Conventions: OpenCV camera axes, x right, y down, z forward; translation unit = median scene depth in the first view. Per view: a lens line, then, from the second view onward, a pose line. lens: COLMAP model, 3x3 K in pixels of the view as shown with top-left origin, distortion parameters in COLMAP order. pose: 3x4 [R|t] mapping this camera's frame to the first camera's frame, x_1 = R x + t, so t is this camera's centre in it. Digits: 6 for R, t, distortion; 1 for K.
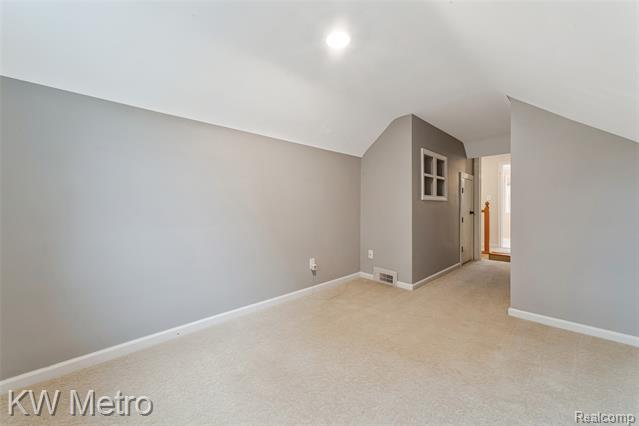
lens RADIAL K [[250.0, 0, 318.6], [0, 250.0, 209.9], [0, 0, 1]] dist [0.002992, 0.000301]
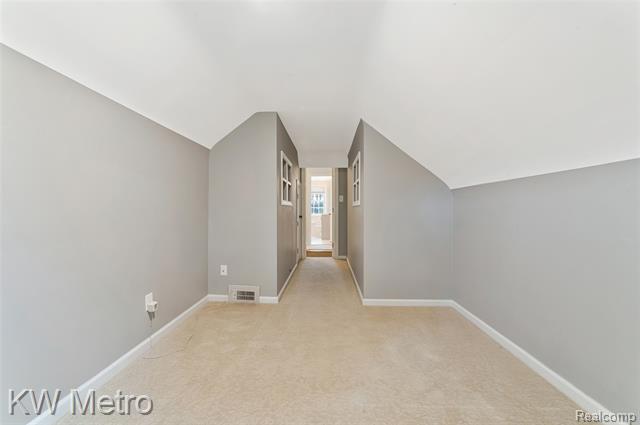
lens RADIAL K [[250.4, 0, 319.1], [0, 250.4, 209.4], [0, 0, 1]] dist [0.002992, 0.000301]
pose [[0.716571, 0.003986, 0.697502, -0.147556], [0.002289, 0.999965, -0.008066, -0.014831], [-0.697510, 0.007376, 0.716537, 0.207491]]
